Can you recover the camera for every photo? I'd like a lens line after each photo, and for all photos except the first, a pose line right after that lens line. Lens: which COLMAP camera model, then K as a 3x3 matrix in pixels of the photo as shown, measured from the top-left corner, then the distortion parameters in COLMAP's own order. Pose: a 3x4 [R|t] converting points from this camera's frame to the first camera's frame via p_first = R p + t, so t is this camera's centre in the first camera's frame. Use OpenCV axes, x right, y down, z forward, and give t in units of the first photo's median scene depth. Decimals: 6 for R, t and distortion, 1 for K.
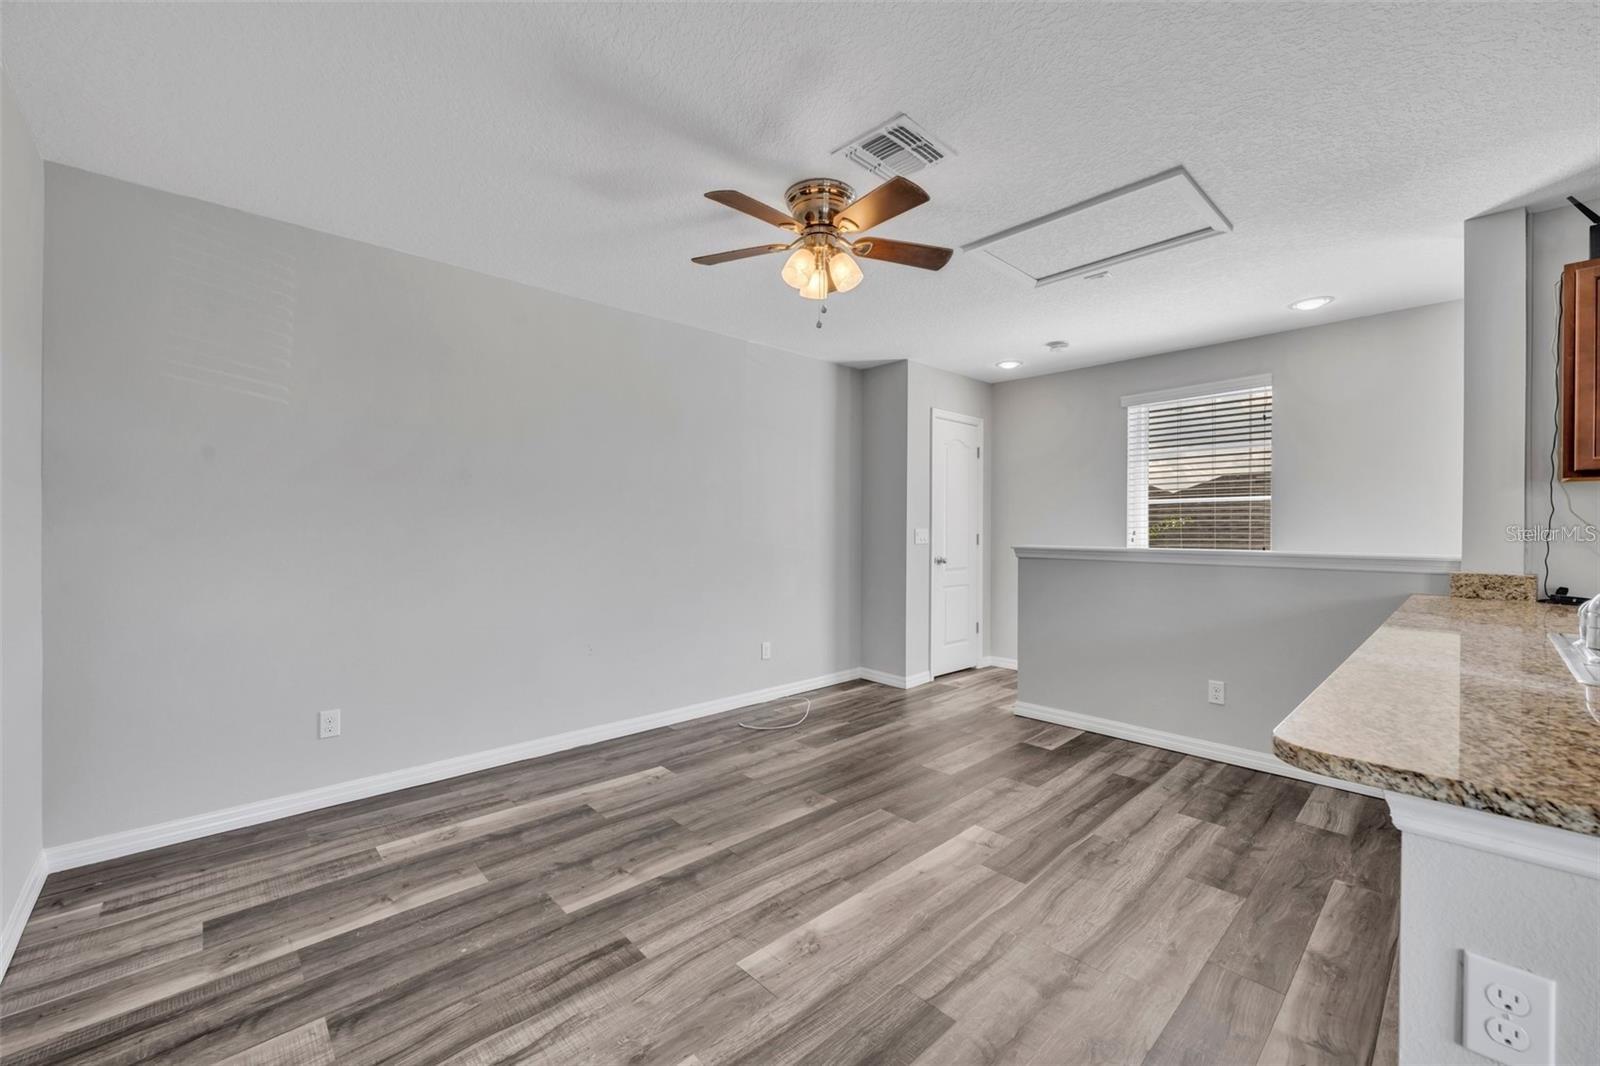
lens RADIAL K [[637.1, 0, 802.6], [0, 637.1, 534.6], [0, 0, 1]] dist [-0.000629, -0.000146]
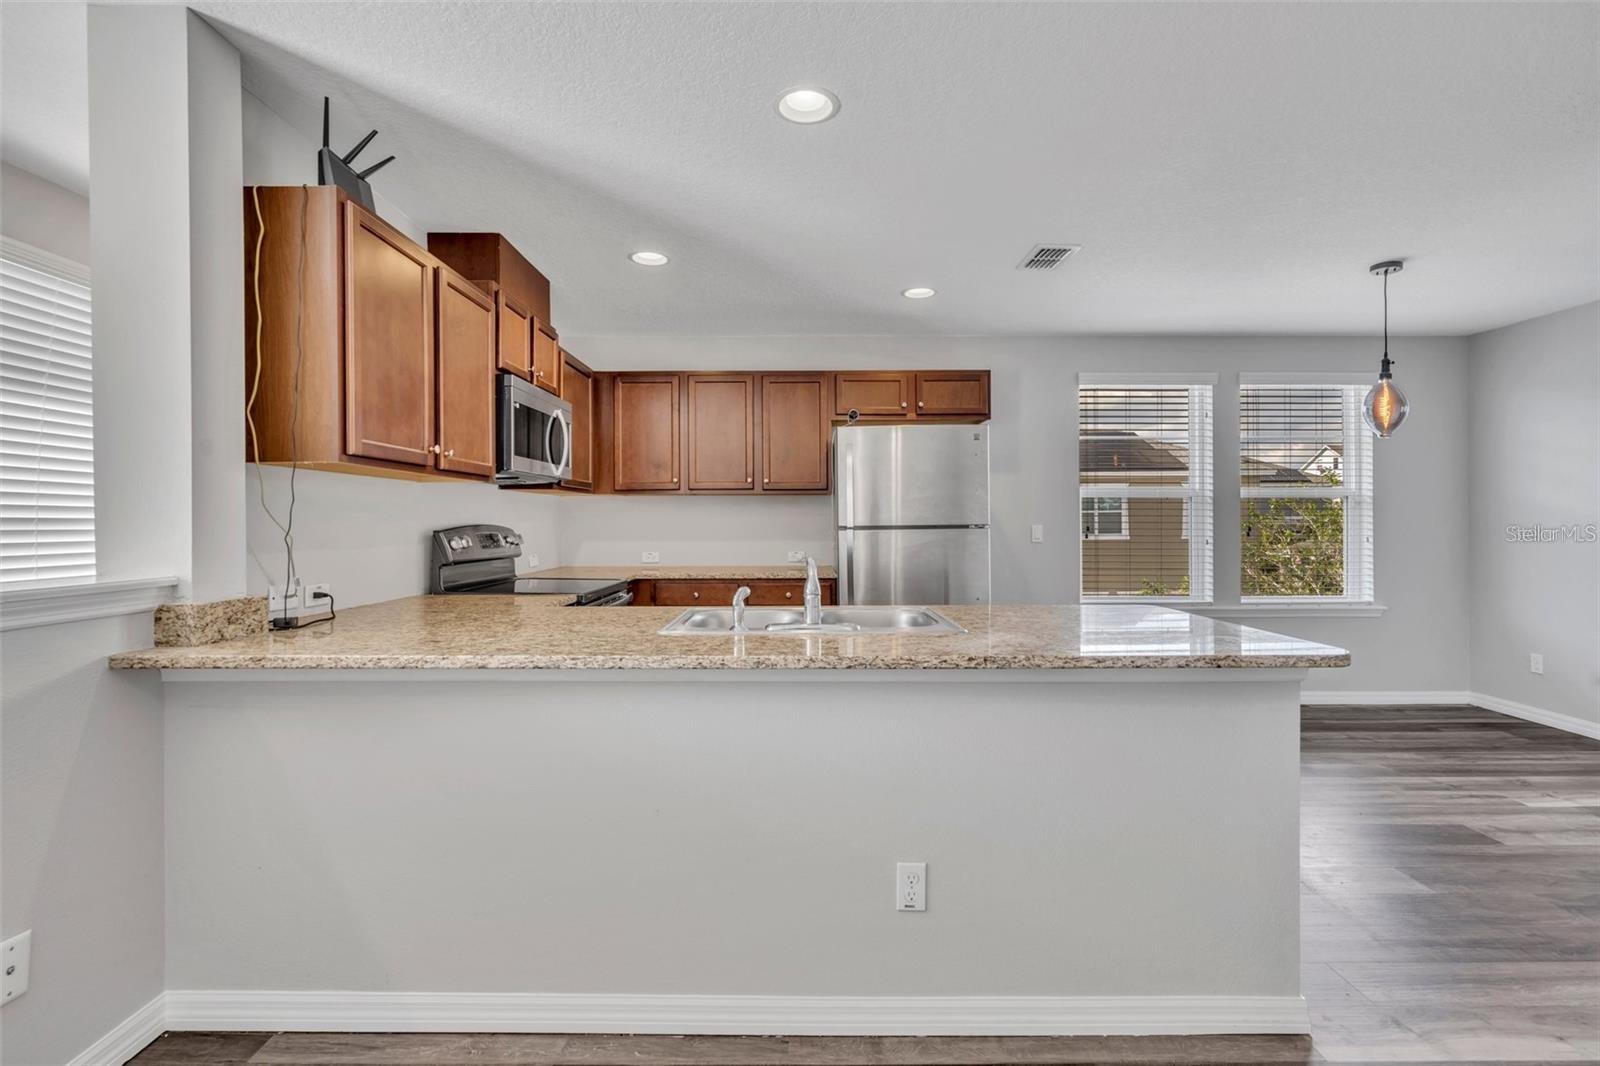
lens RADIAL K [[706.9, 0, 802.3], [0, 706.9, 524.6], [0, 0, 1]] dist [-0.000039, -0.000231]
pose [[-0.730851, -0.004641, 0.682521, 0.179193], [0.006545, 0.999883, 0.013808, -0.018293], [-0.682505, 0.014559, -0.730736, 1.100806]]
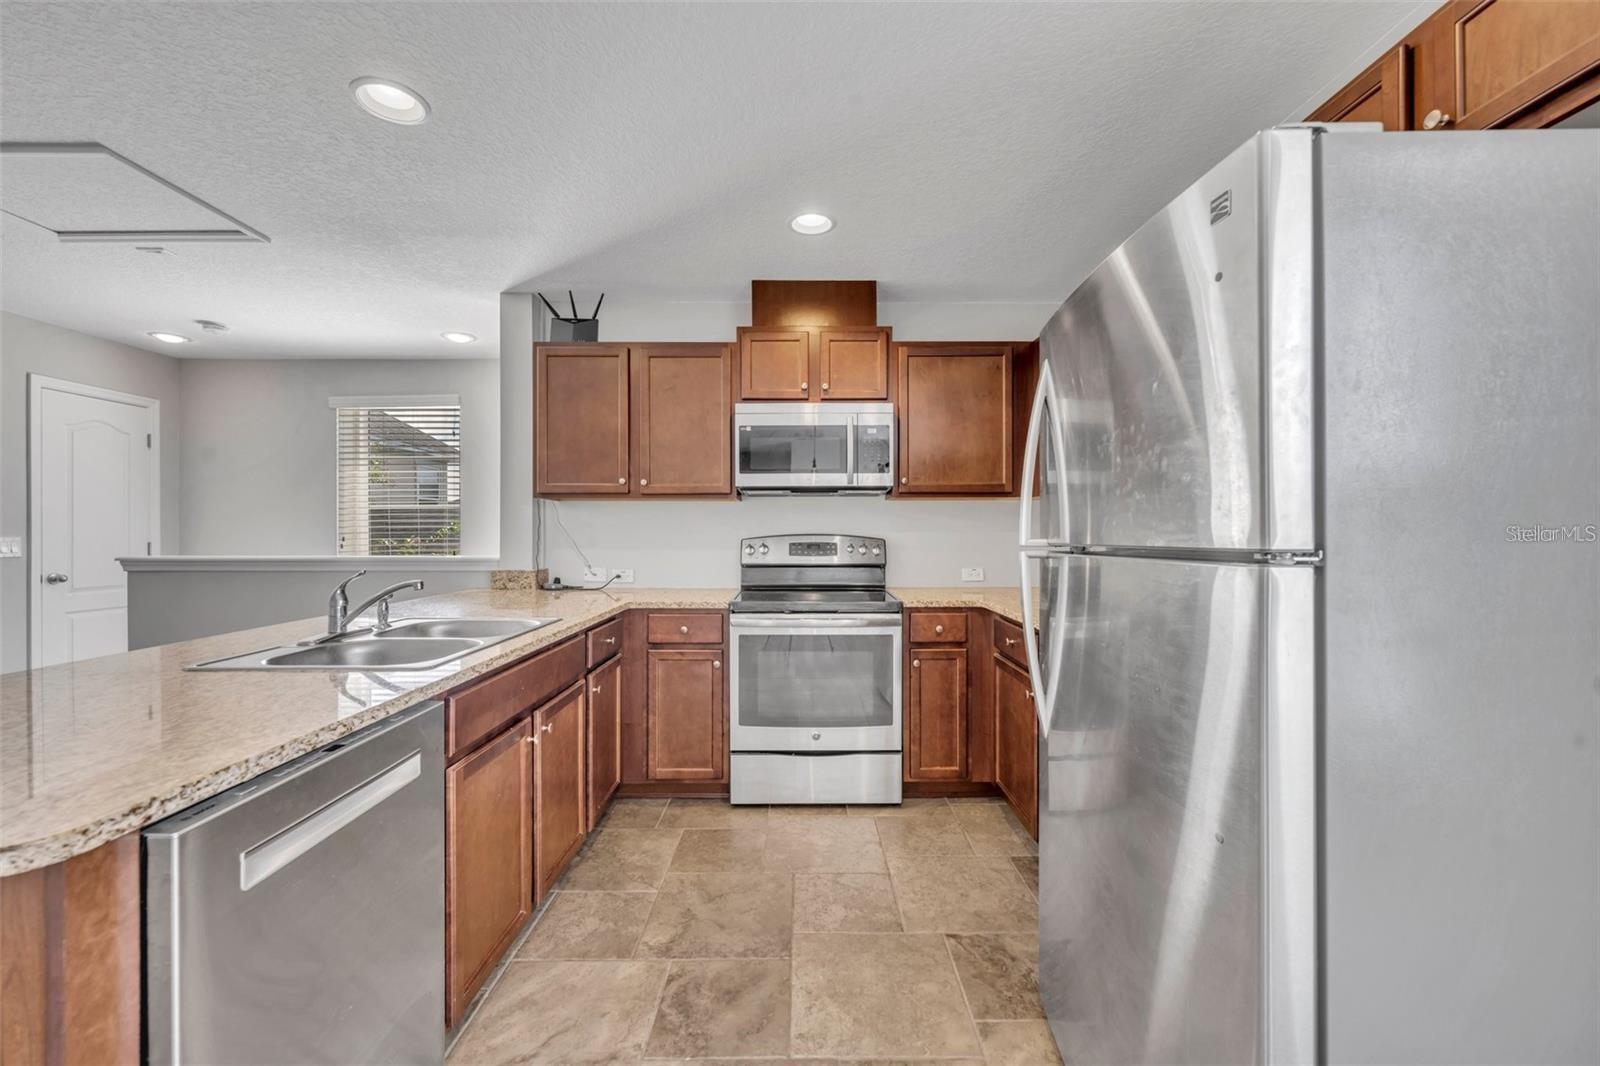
lens RADIAL K [[637.1, 0, 802.6], [0, 637.1, 534.6], [0, 0, 1]] dist [-0.000629, -0.000146]
pose [[0.681702, -0.006401, 0.731602, 0.522105], [0.009974, 0.999950, -0.000545, -0.003538], [-0.731562, 0.007668, 0.681732, -0.311894]]
